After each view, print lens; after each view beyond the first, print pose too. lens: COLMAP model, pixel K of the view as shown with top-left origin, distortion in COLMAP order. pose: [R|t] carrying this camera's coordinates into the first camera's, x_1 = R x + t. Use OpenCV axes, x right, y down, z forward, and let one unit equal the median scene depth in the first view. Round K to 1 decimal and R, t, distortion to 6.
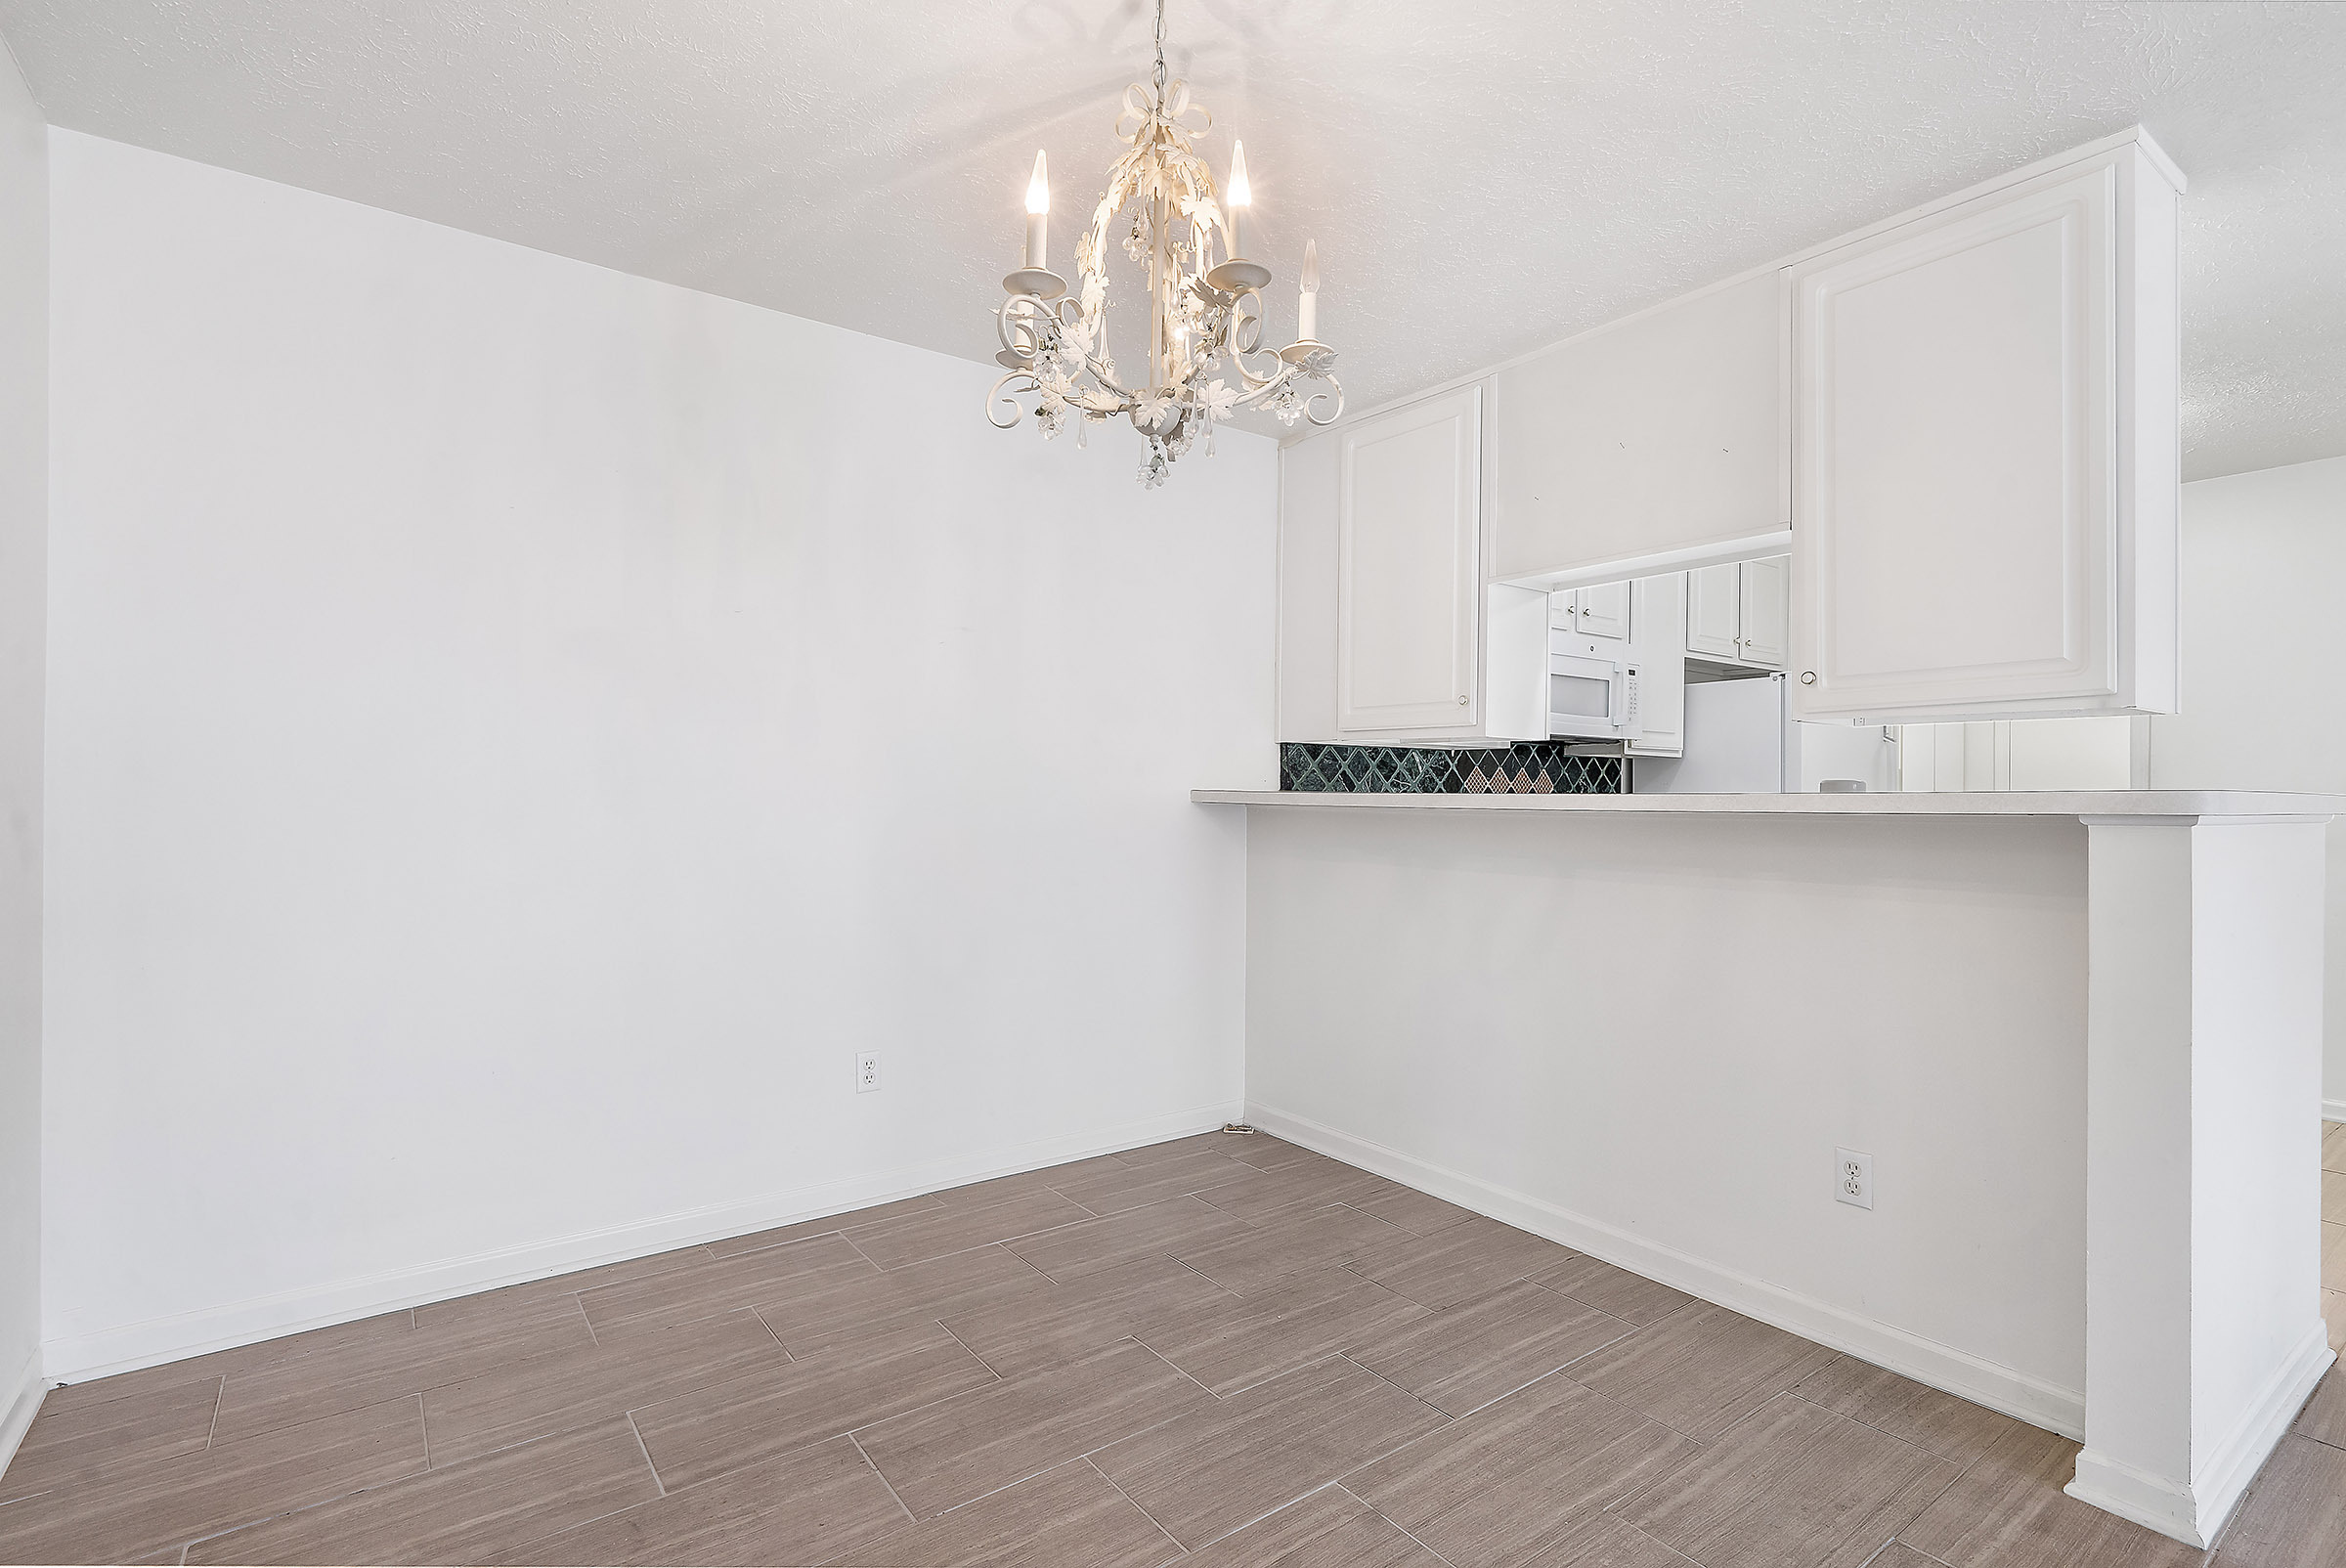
lens RADIAL K [[1083.8, 0, 1200.0], [0, 1083.8, 793.6], [0, 0, 1]] dist [-0.001311, 0.000254]
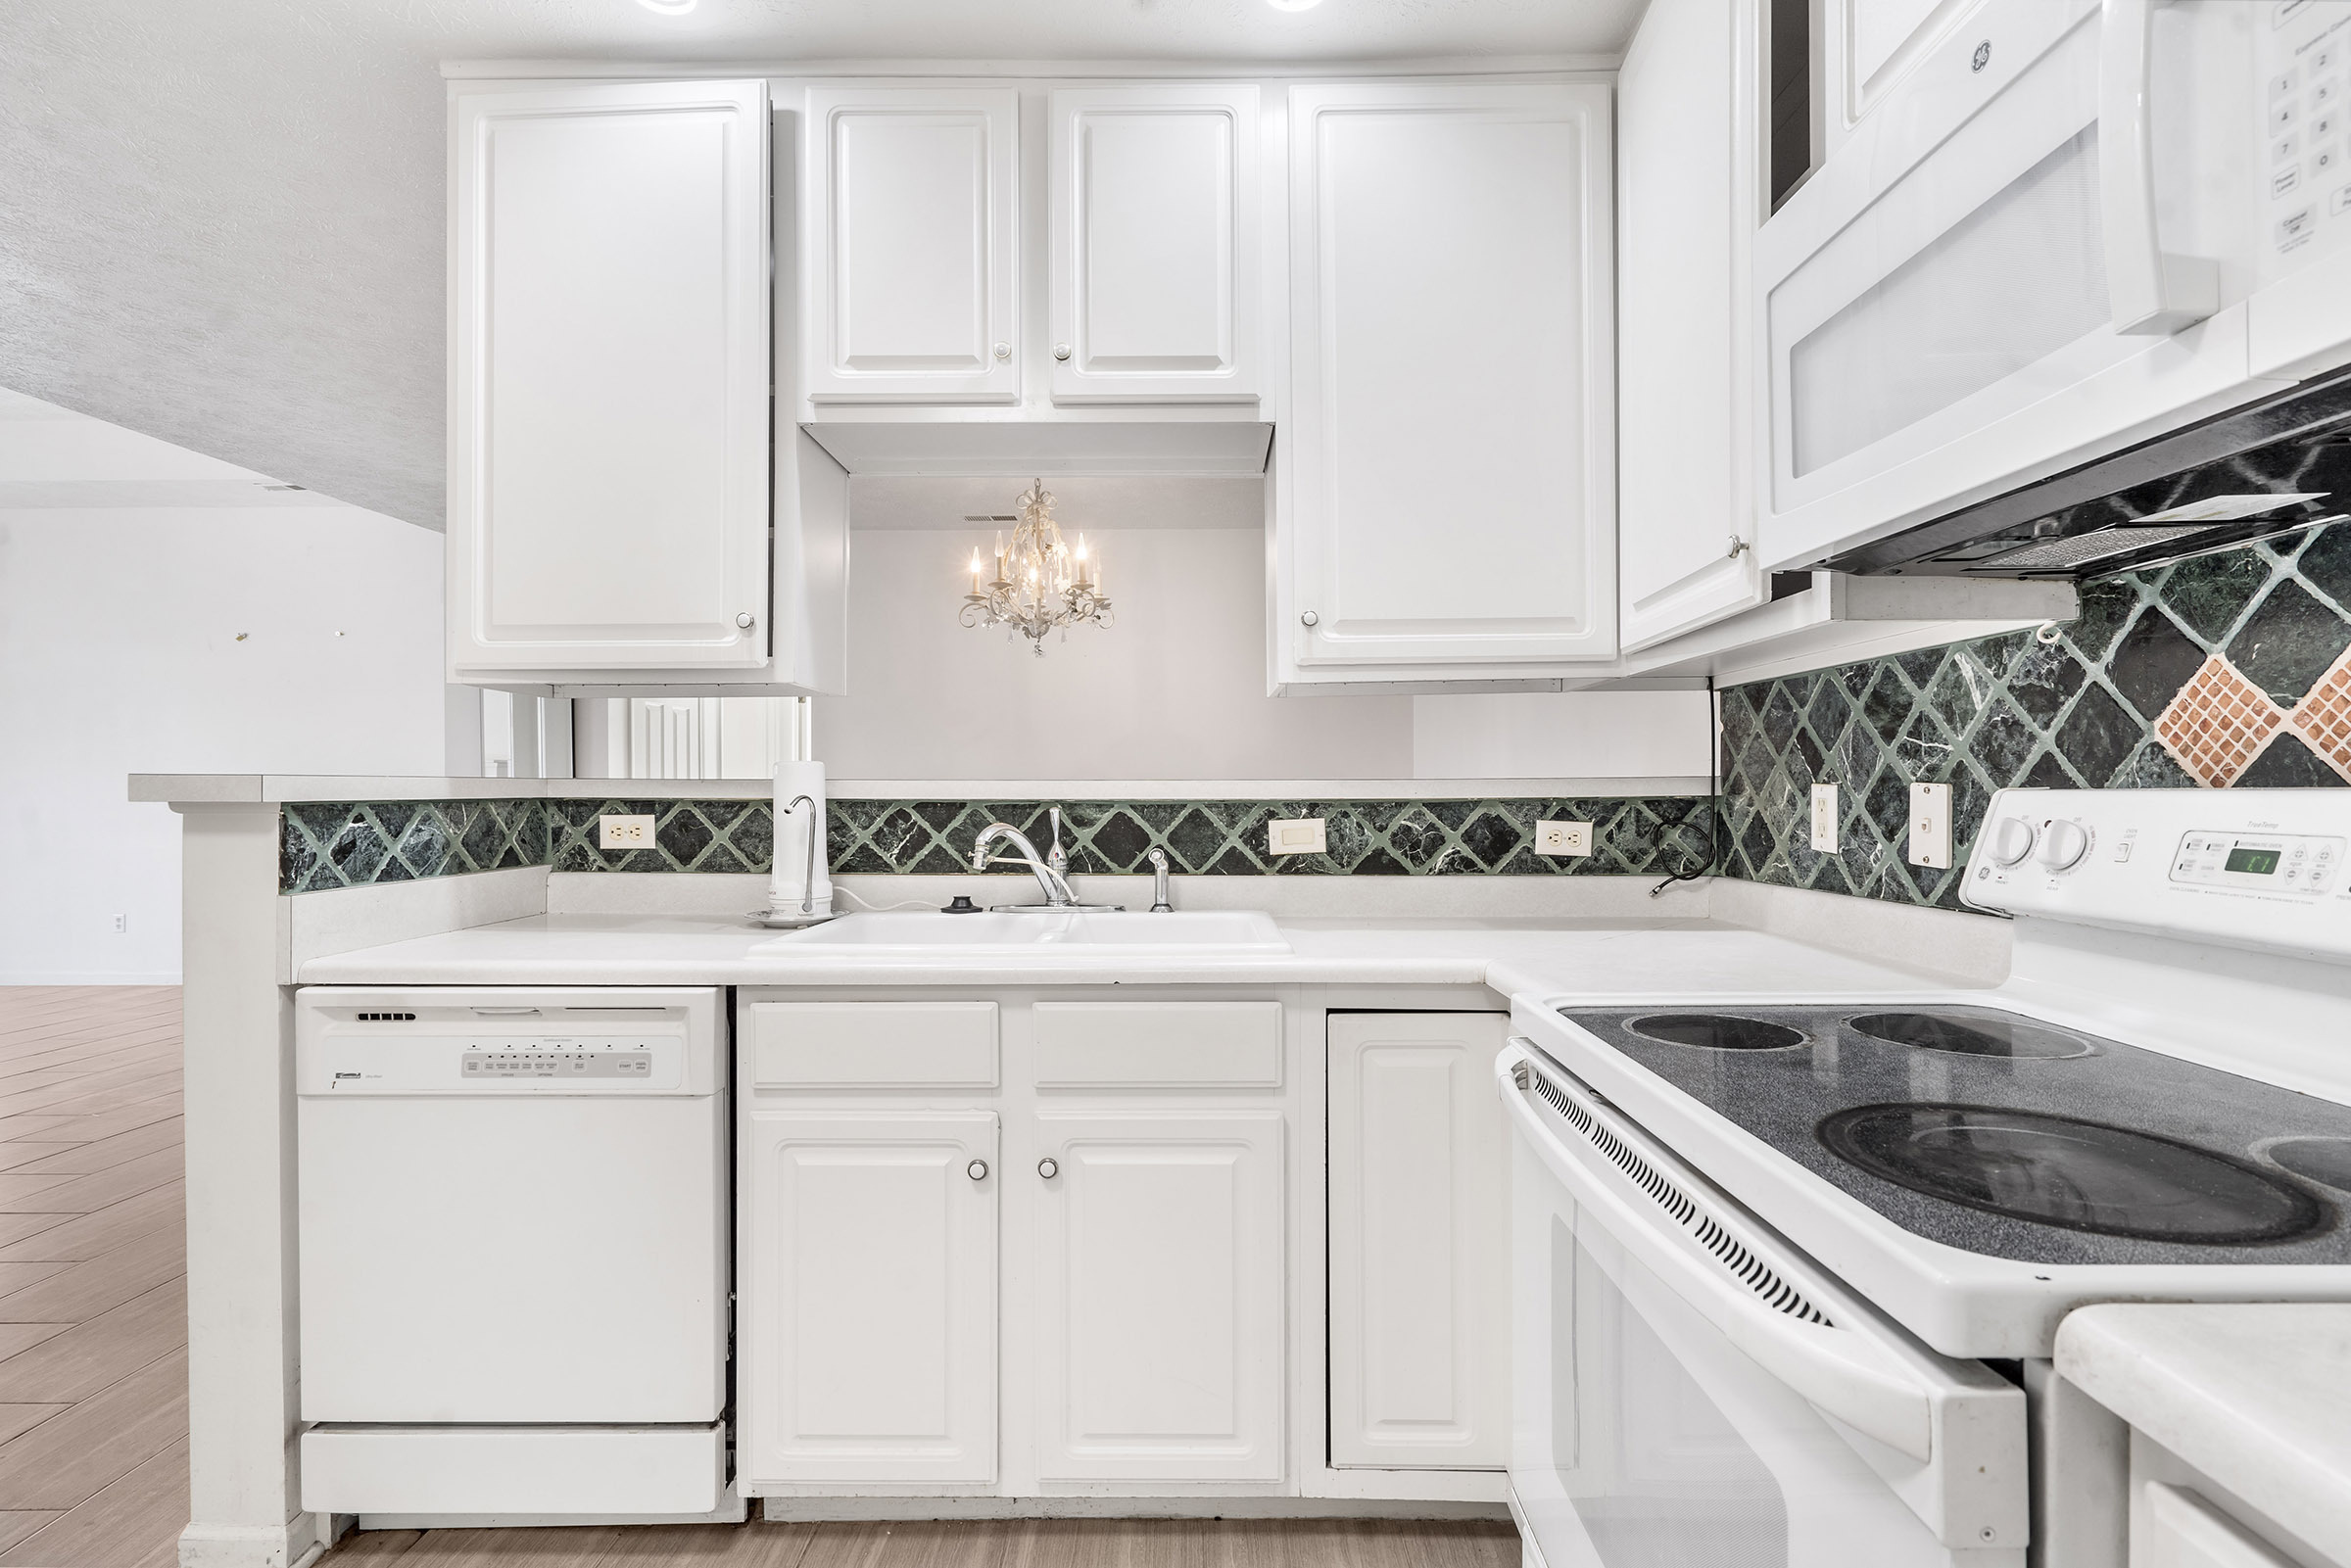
lens RADIAL K [[1081.9, 0, 1191.2], [0, 1081.9, 795.8], [0, 0, 1]] dist [-0.003146, -0.000017]
pose [[-0.592626, -0.002610, -0.805473, 0.634860], [-0.000133, 0.999995, -0.003142, 0.008454], [0.805478, -0.001755, -0.592624, 1.032488]]
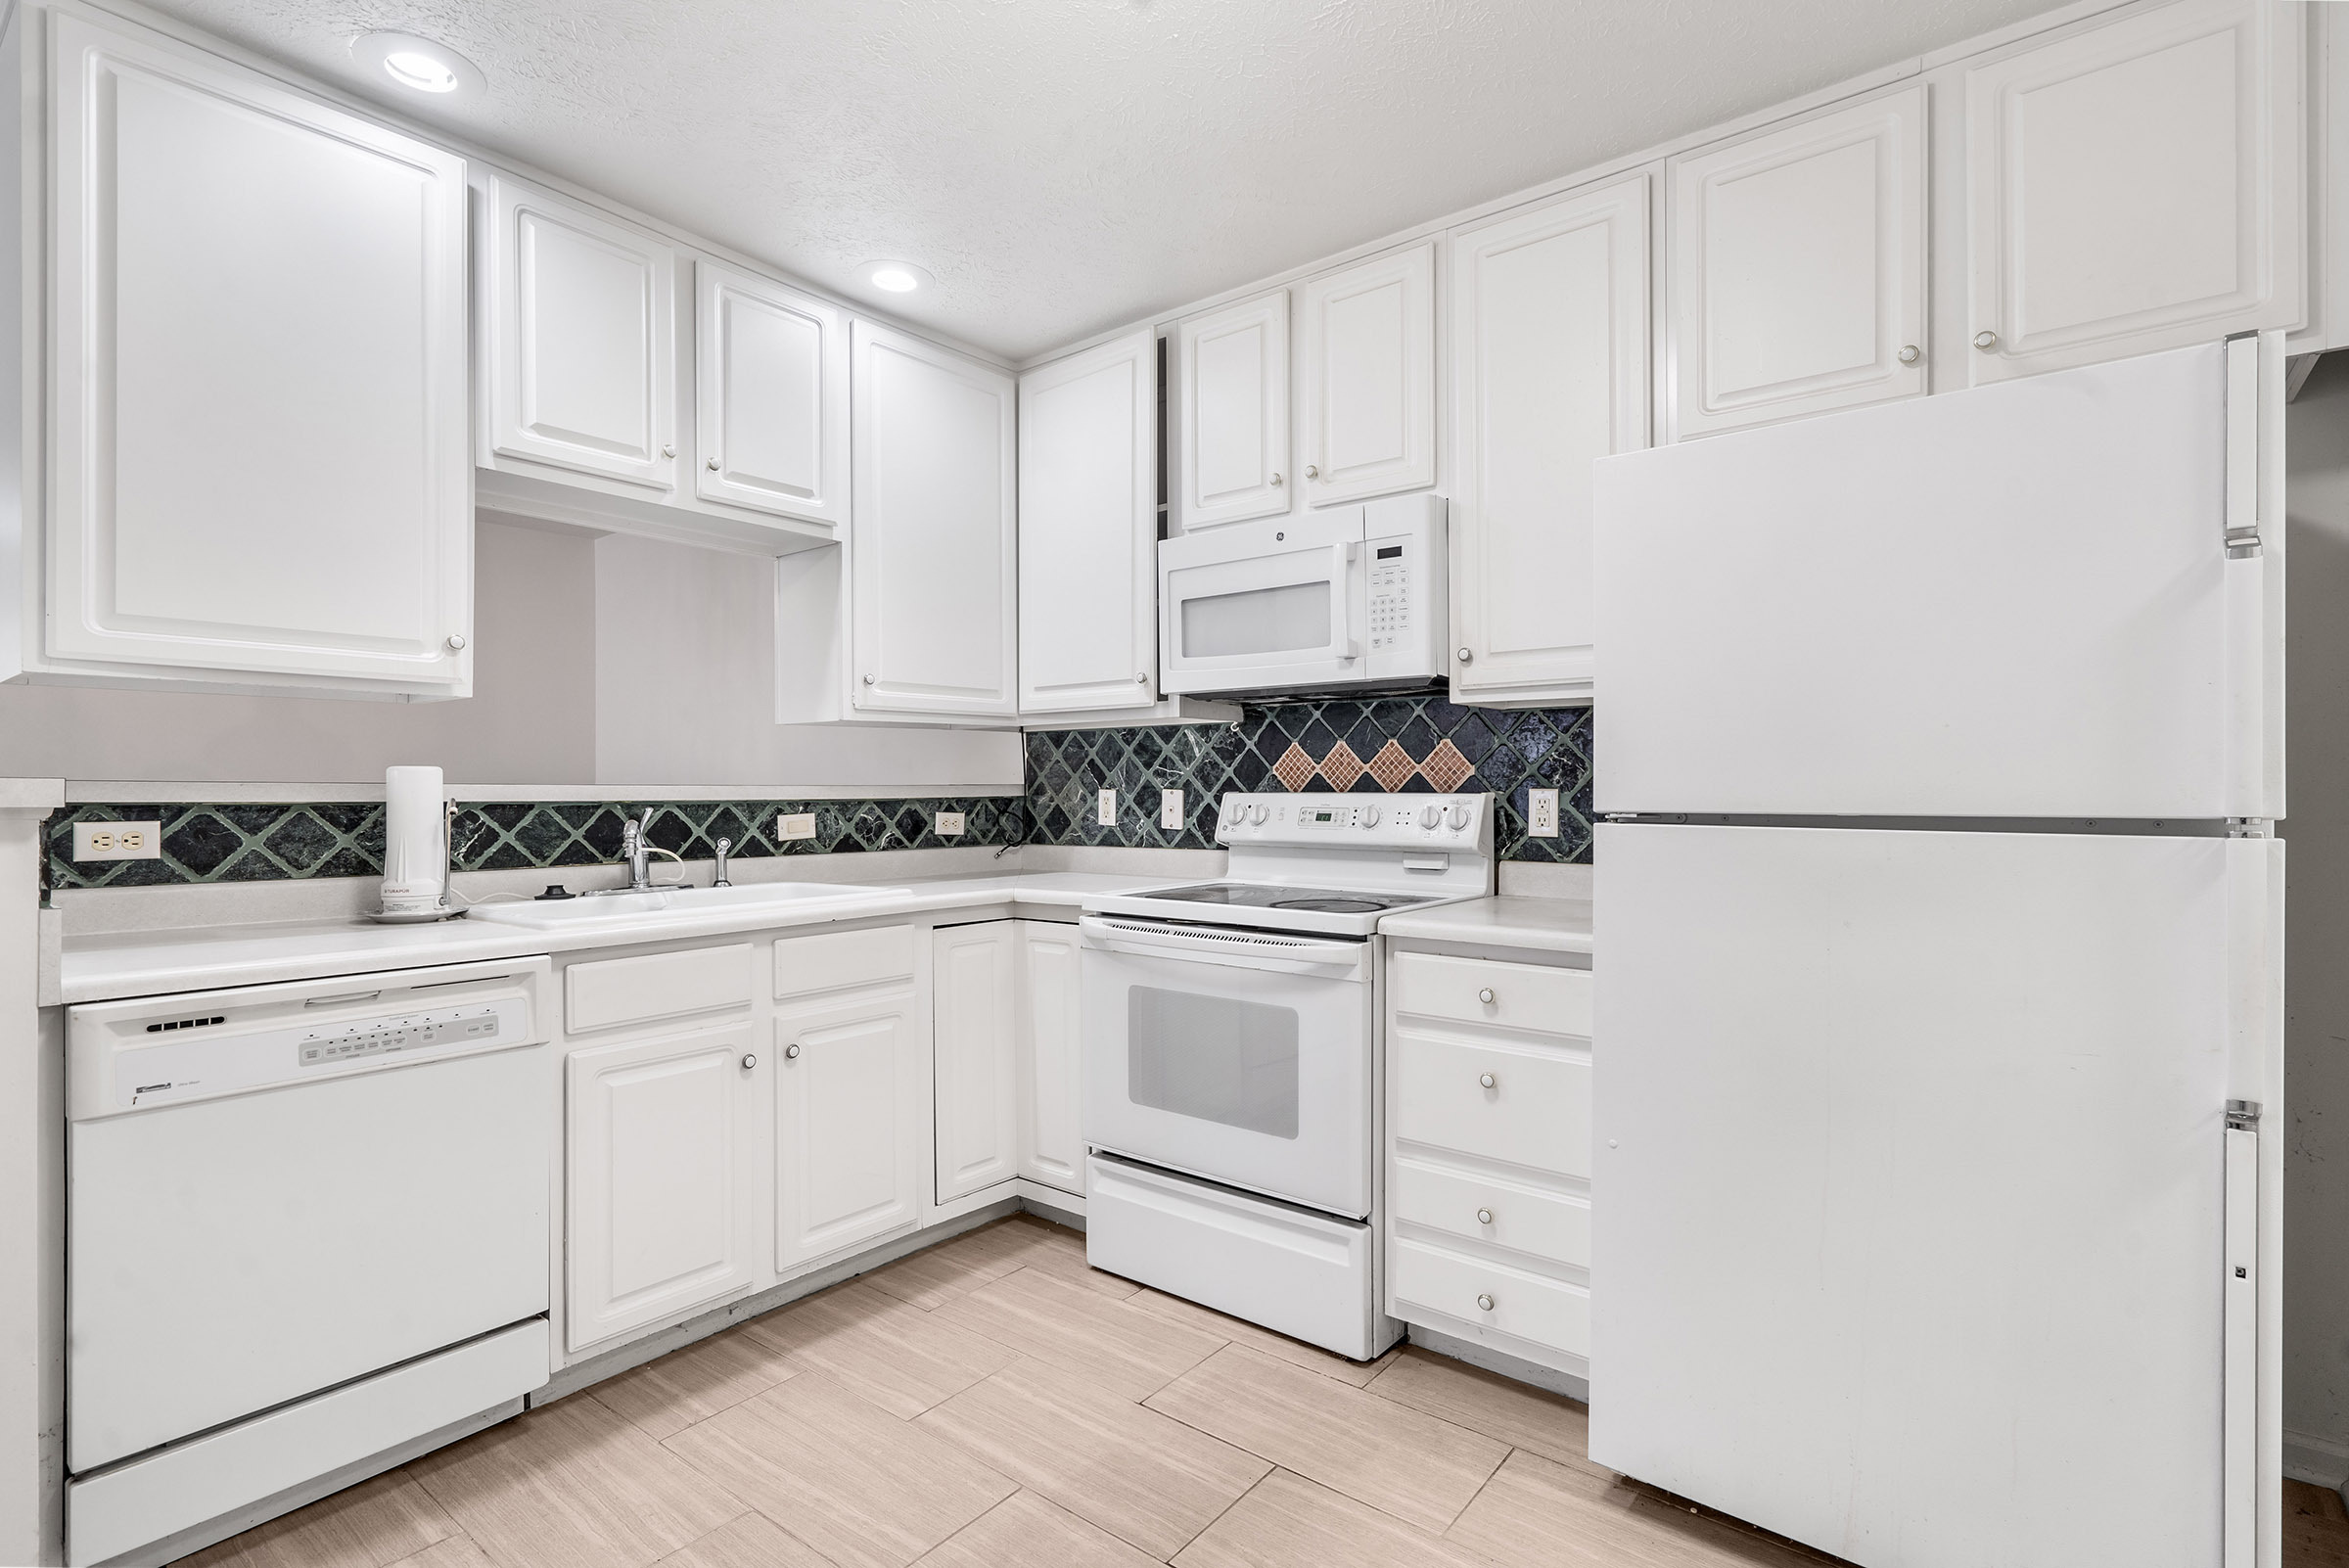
lens RADIAL K [[1139.6, 0, 1164.1], [0, 1139.6, 790.5], [0, 0, 1]] dist [-0.000836, 0.000369]
pose [[0.262539, -0.006958, -0.964896, 0.975554], [0.006180, 0.999966, -0.005529, 0.008160], [0.964902, -0.004512, 0.262573, 0.798003]]
